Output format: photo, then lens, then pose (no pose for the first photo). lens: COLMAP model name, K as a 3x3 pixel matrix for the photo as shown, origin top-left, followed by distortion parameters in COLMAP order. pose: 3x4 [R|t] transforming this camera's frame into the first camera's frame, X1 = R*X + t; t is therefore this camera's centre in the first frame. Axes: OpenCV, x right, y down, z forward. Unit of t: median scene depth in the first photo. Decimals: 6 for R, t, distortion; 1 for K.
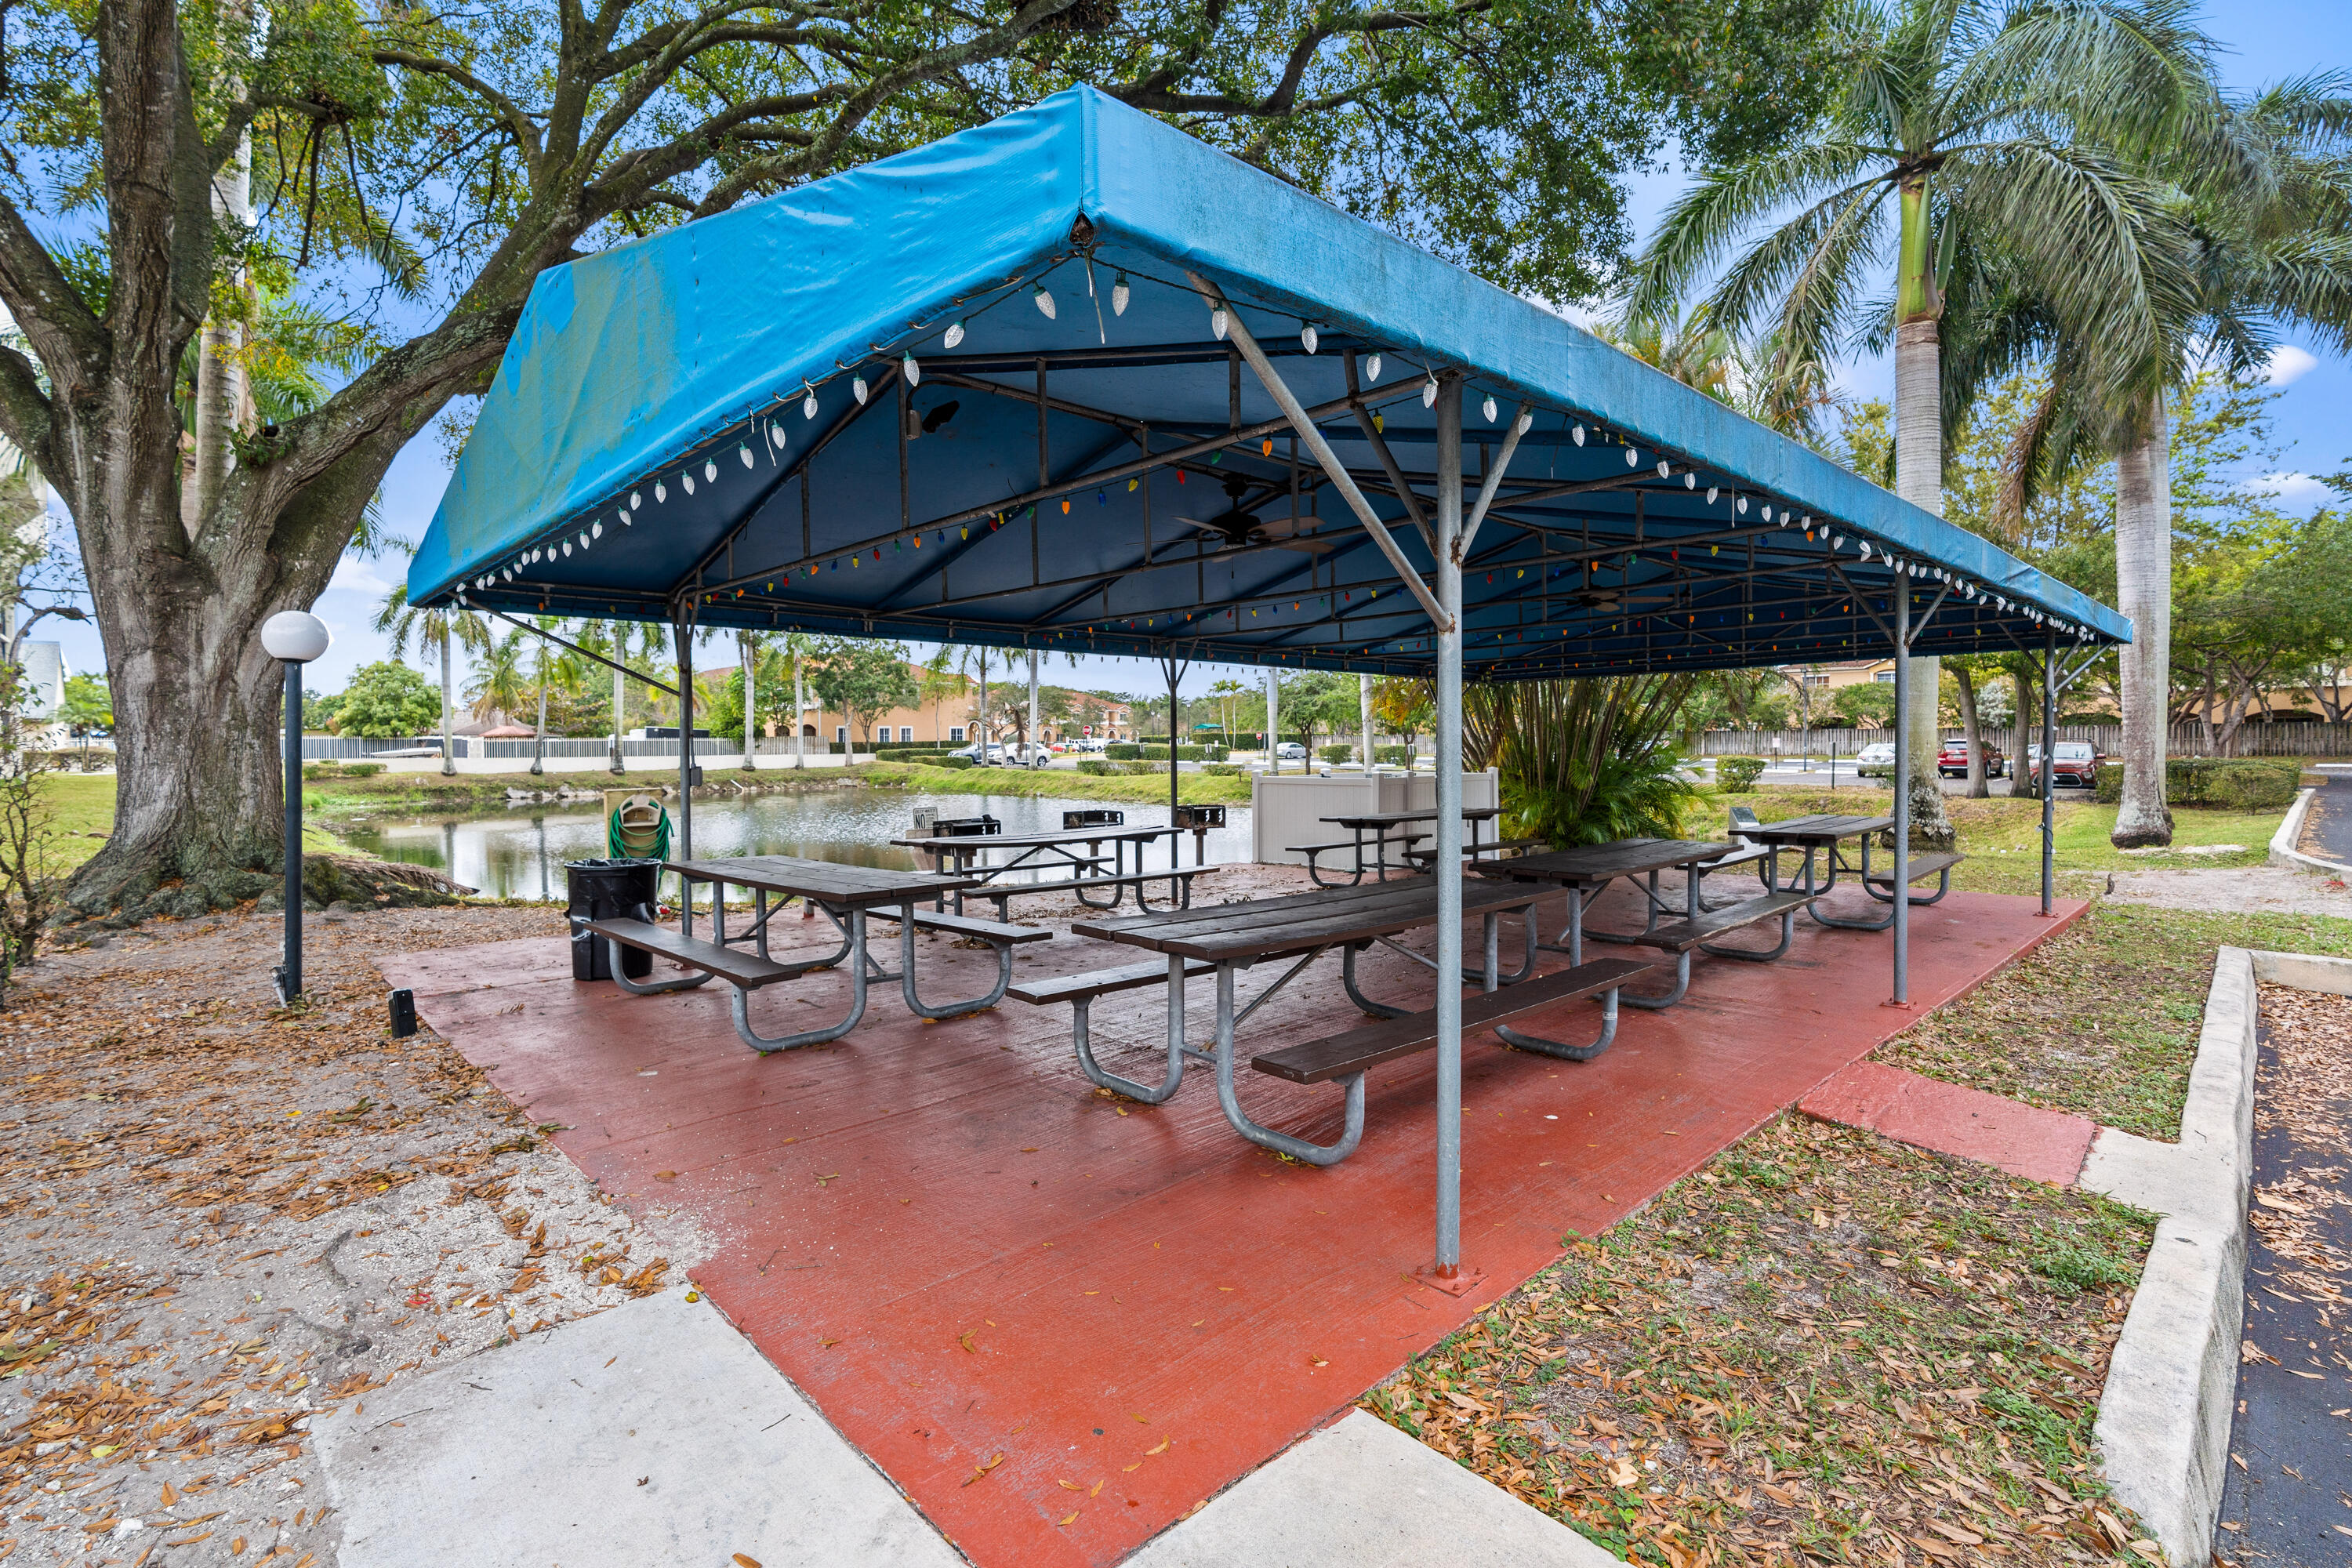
lens RADIAL K [[1083.6, 0, 1162.0], [0, 1083.6, 734.2], [0, 0, 1]] dist [-0.000616, -0.000117]
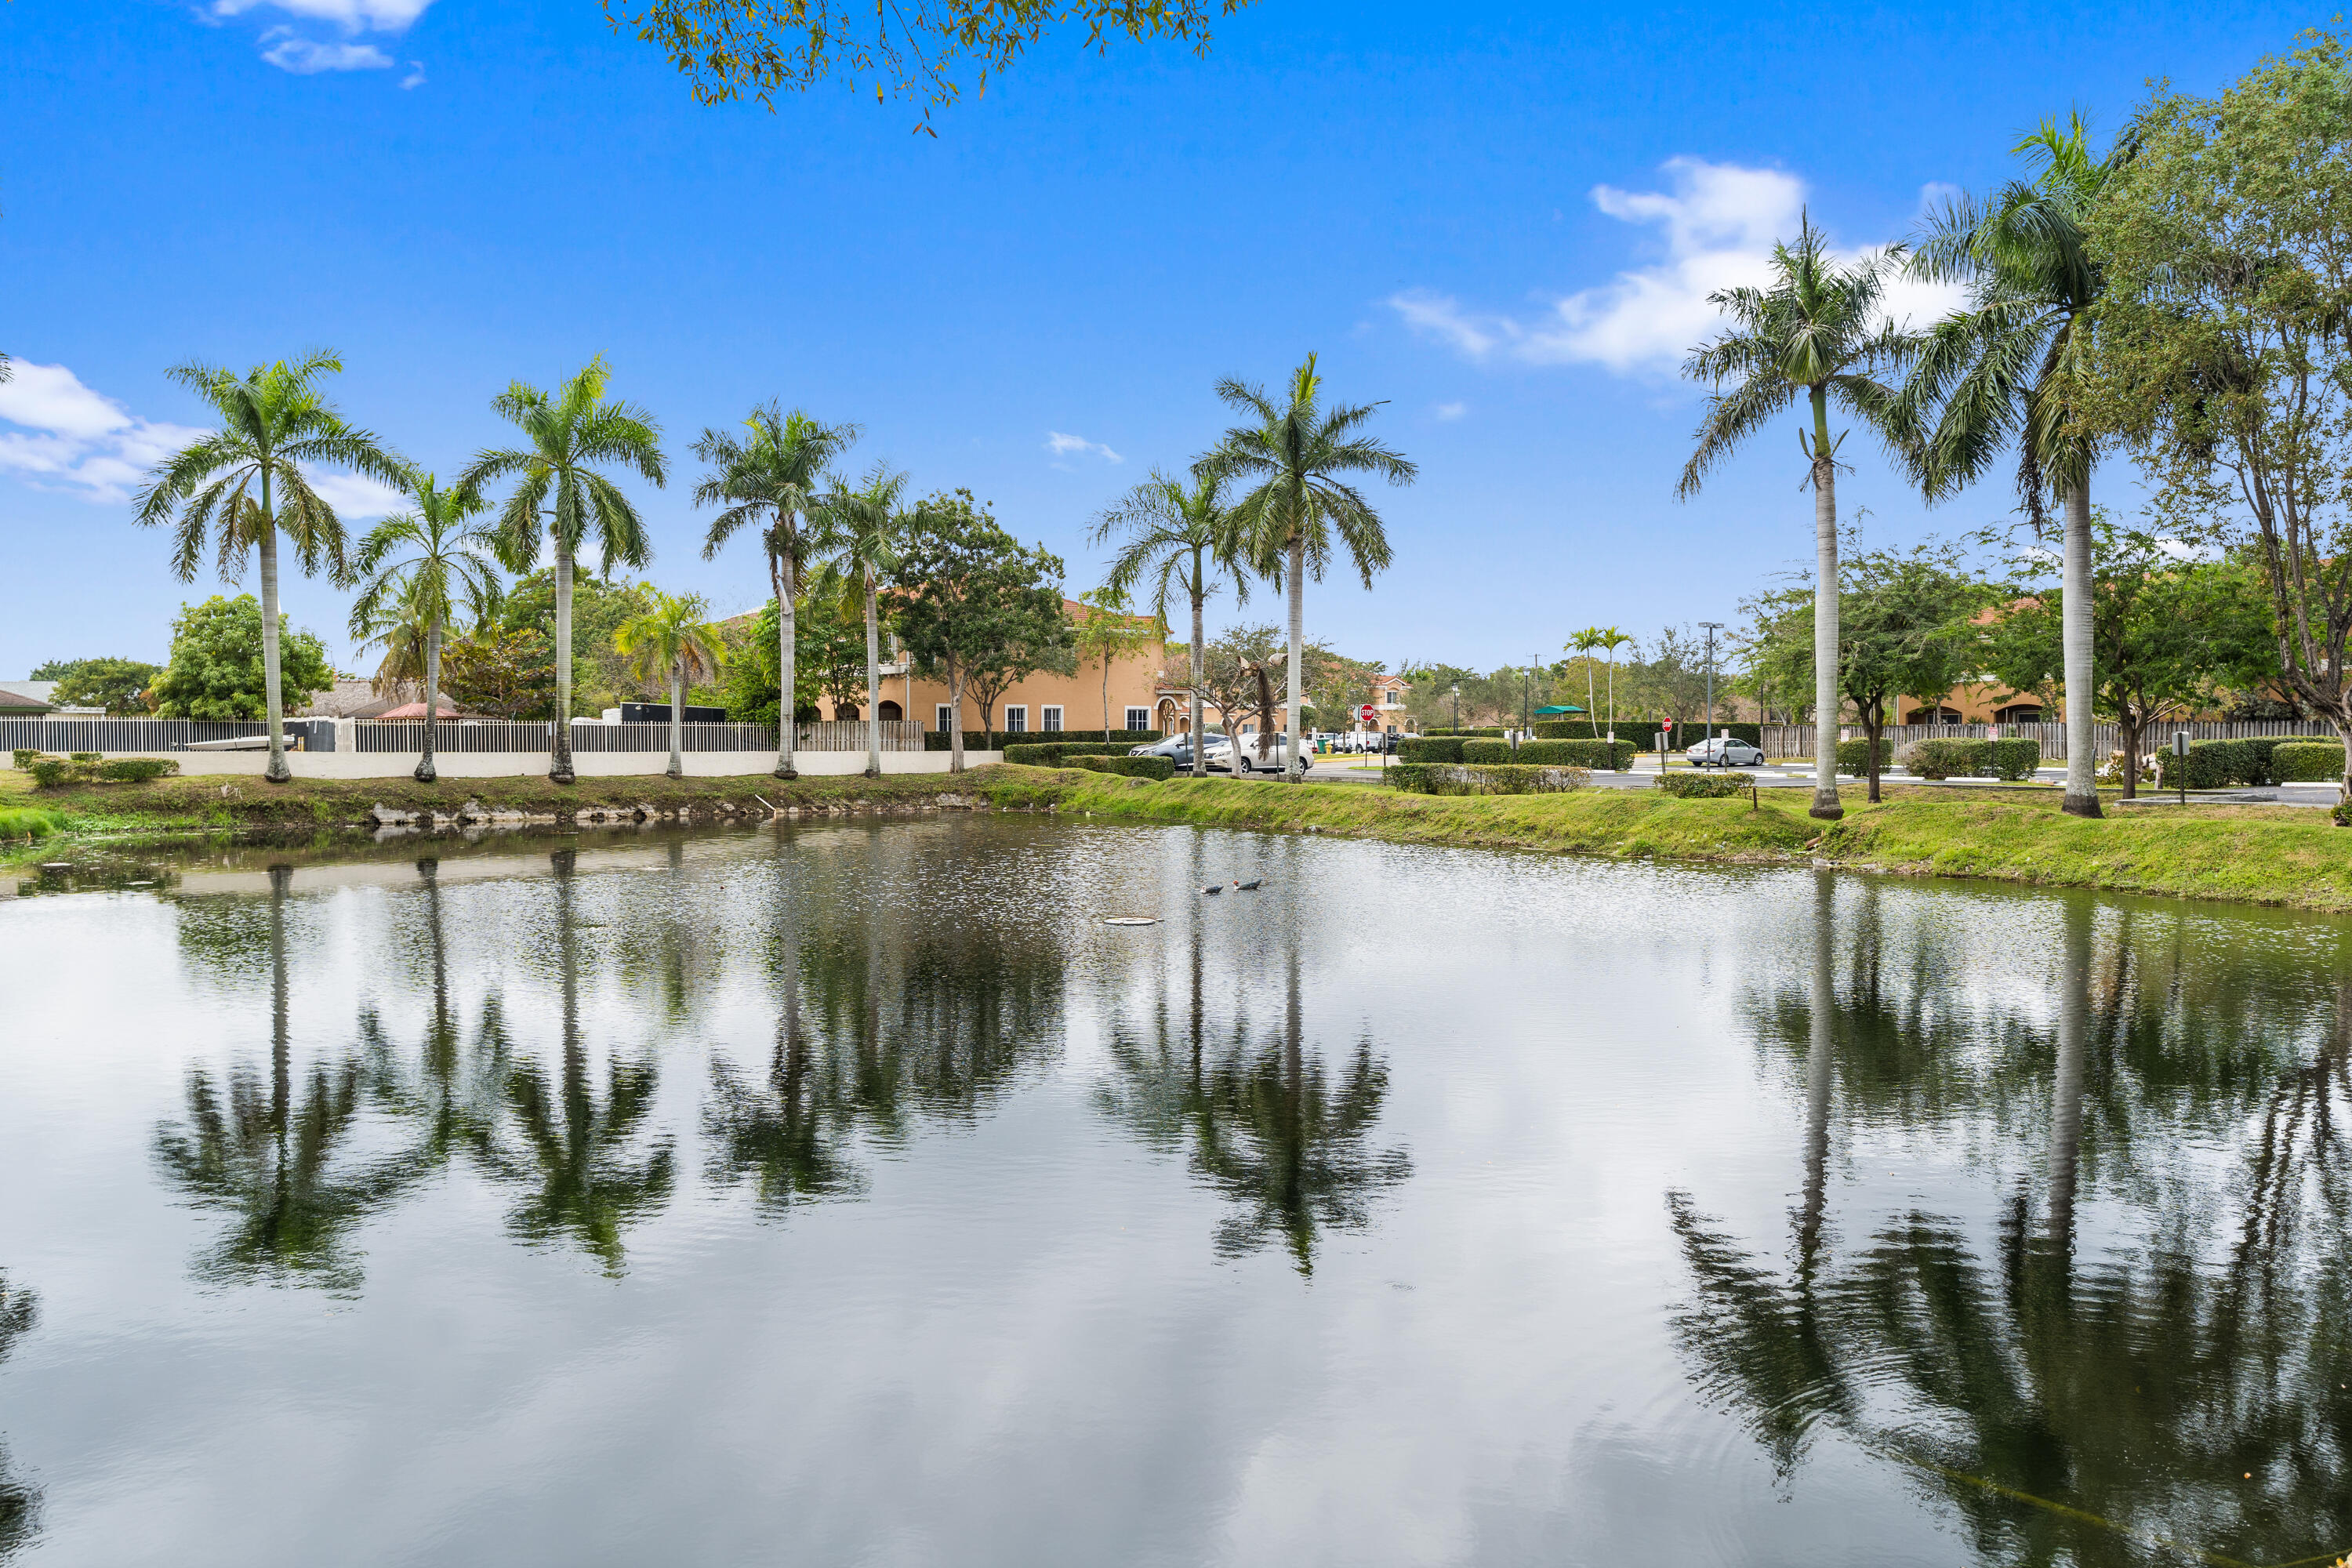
lens RADIAL K [[1624.5, 0, 1177.0], [0, 1624.5, 786.5], [0, 0, 1]] dist [0.005010, 0.001309]
pose [[0.989917, 0.010051, -0.141288, -0.057699], [-0.005154, 0.999375, 0.034981, 0.006818], [0.141551, -0.033900, 0.989350, 0.183281]]
